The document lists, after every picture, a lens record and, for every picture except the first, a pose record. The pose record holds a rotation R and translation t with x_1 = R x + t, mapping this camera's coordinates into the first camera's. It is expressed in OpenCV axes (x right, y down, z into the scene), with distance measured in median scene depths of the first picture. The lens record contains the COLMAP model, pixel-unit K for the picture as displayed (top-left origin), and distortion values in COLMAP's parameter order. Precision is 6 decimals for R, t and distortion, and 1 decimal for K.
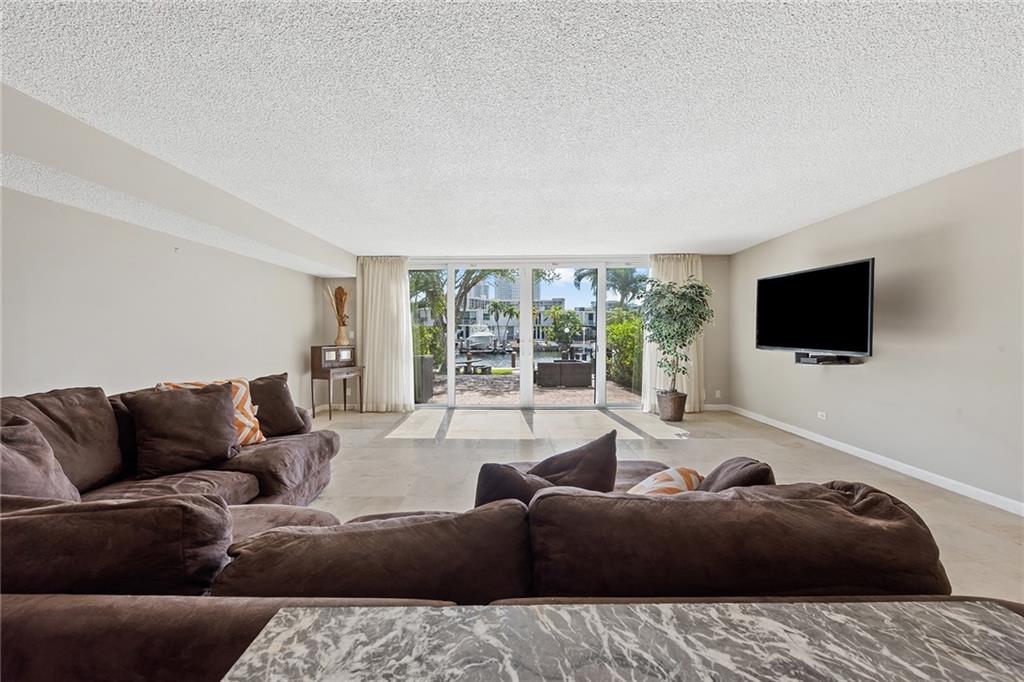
lens RADIAL K [[397.1, 0, 510.8], [0, 397.1, 338.6], [0, 0, 1]] dist [0.012777, -0.003644]
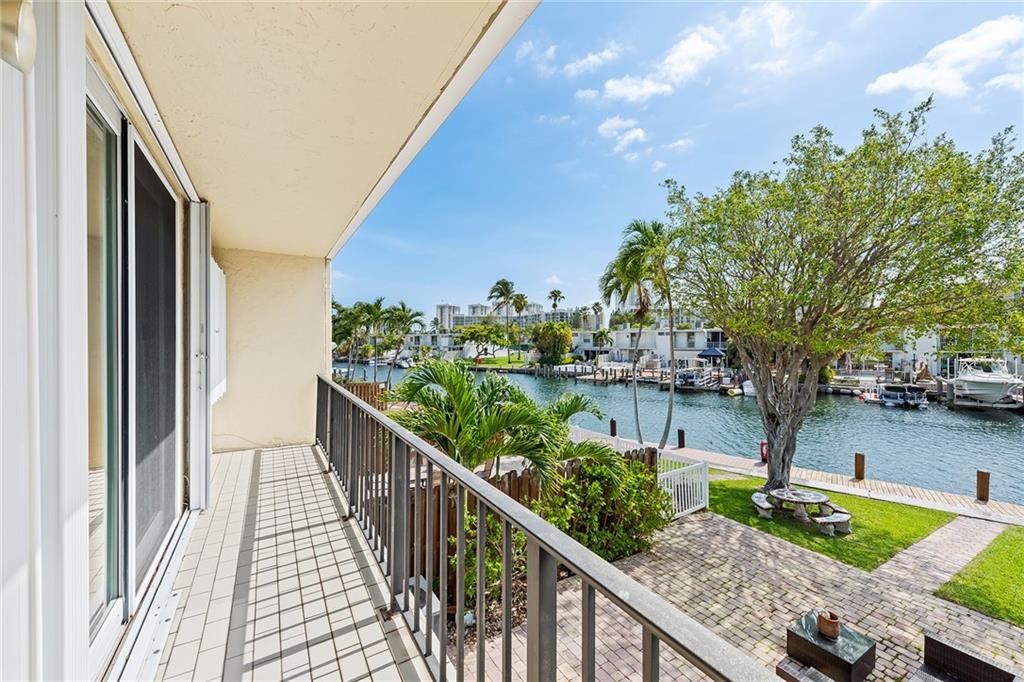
lens RADIAL K [[397.1, 0, 509.0], [0, 397.1, 342.6], [0, 0, 1]] dist [0.012777, -0.003644]
pose [[0.528898, 0.006426, -0.848661, 0.455376], [-0.011287, 0.999936, 0.000537, -0.445619], [0.848611, 0.009295, 0.528936, 0.930195]]
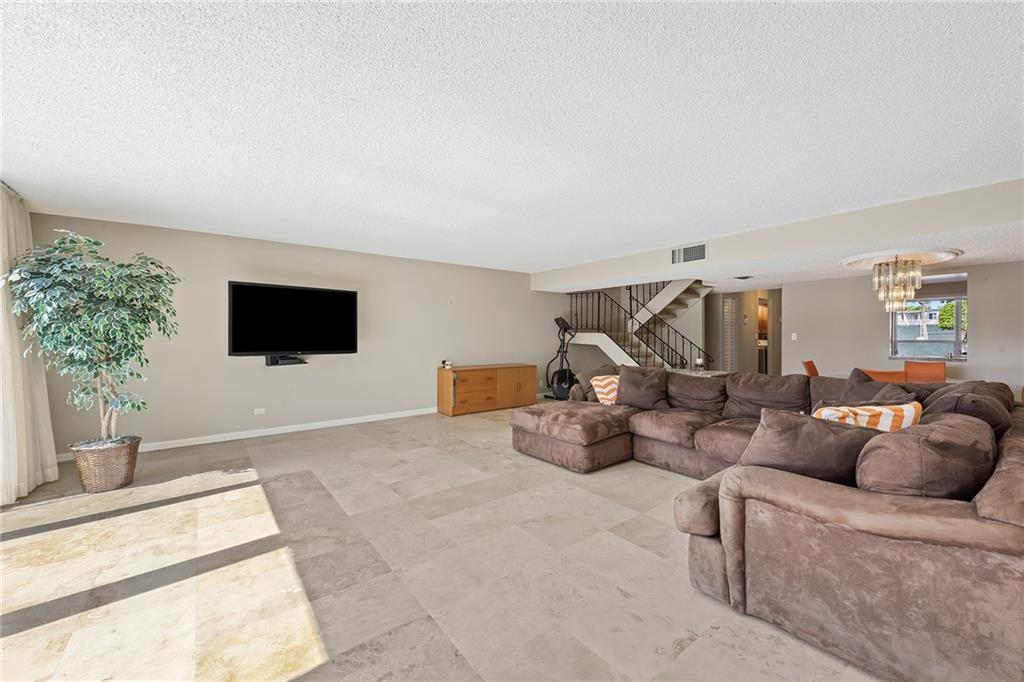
lens RADIAL K [[397.1, 0, 513.8], [0, 397.1, 340.0], [0, 0, 1]] dist [0.012777, -0.003644]
pose [[-0.626750, -0.006958, 0.779189, -0.381351], [0.013595, 0.999710, 0.019863, -0.015794], [-0.779102, 0.023042, -0.626474, 0.792623]]
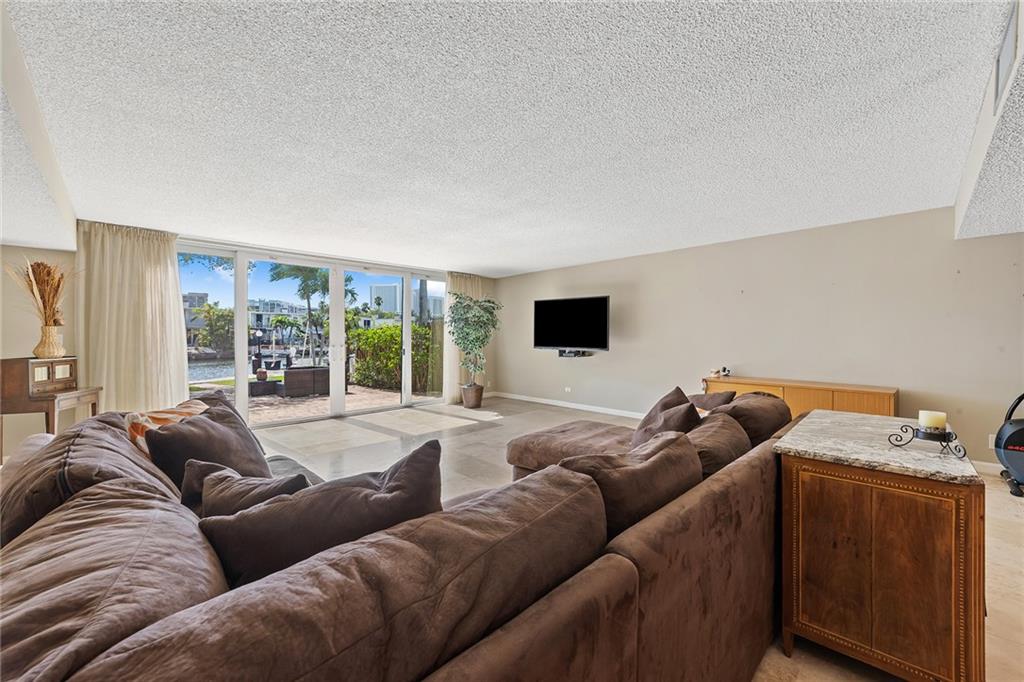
lens RADIAL K [[397.1, 0, 509.7], [0, 397.1, 338.1], [0, 0, 1]] dist [0.012777, -0.003644]
pose [[0.706319, -0.001458, 0.707892, -0.346741], [0.009278, 0.999931, -0.007198, -0.001349], [-0.707832, 0.011652, 0.706284, 0.033409]]
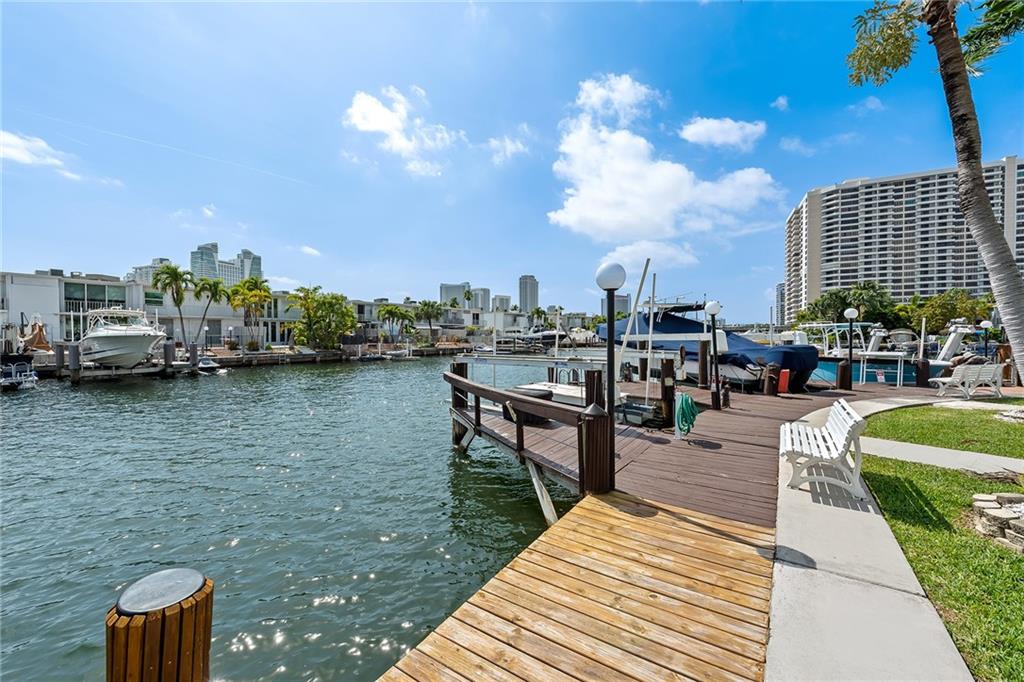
lens RADIAL K [[397.1, 0, 512.9], [0, 397.1, 336.2], [0, 0, 1]] dist [0.012777, -0.003644]
pose [[0.805001, -0.001281, 0.593272, 0.049800], [0.008959, 0.999910, -0.009997, 0.011814], [-0.593206, 0.013363, 0.804940, 3.597117]]
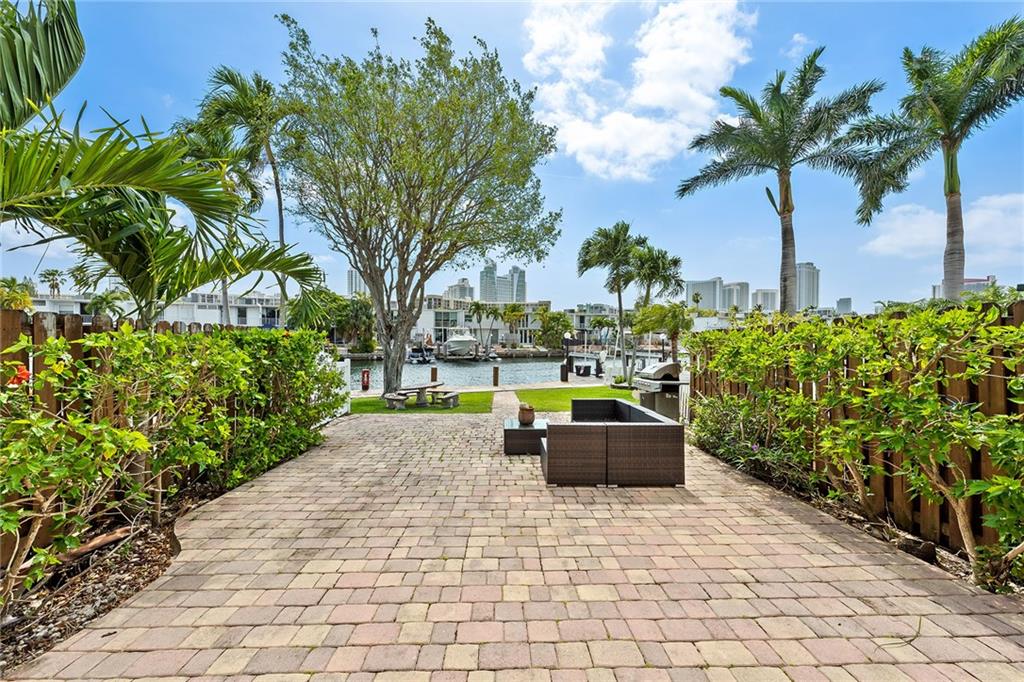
lens RADIAL K [[397.1, 0, 511.2], [0, 397.1, 344.8], [0, 0, 1]] dist [0.012777, -0.003644]
pose [[0.999301, 0.003869, 0.037171, 0.037321], [-0.004199, 0.999952, 0.008816, -0.038833], [-0.037135, -0.008966, 0.999270, 1.026884]]
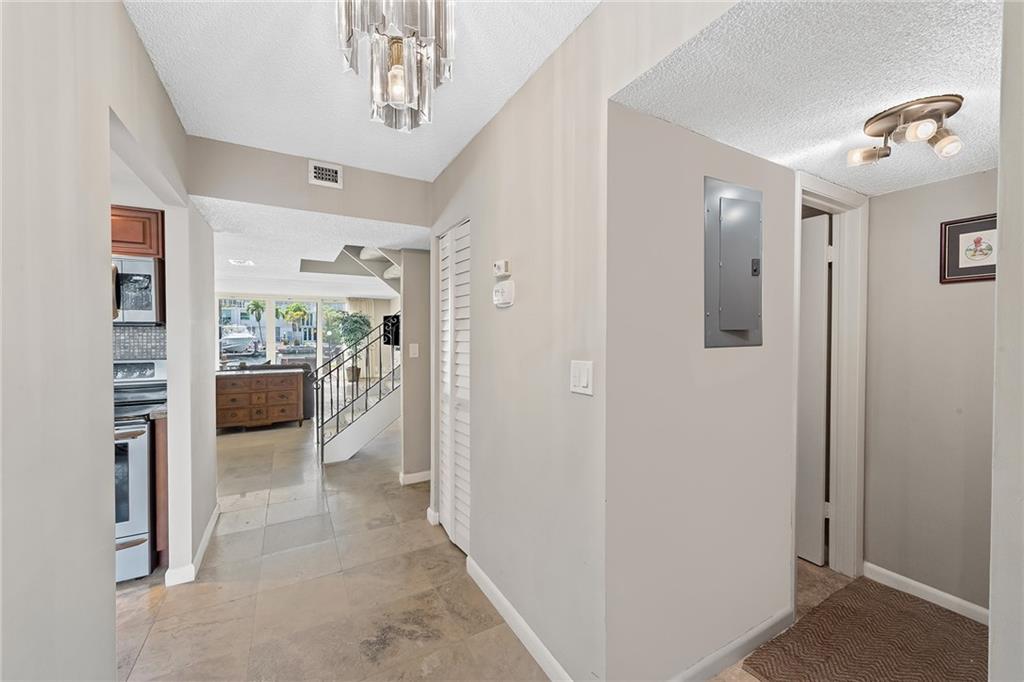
lens RADIAL K [[397.1, 0, 510.6], [0, 397.1, 339.5], [0, 0, 1]] dist [0.012777, -0.003644]
pose [[0.865402, -0.003429, 0.501066, 0.075631], [0.003434, 0.999994, 0.000913, -0.006620], [-0.501066, 0.000931, 0.865408, -0.993417]]
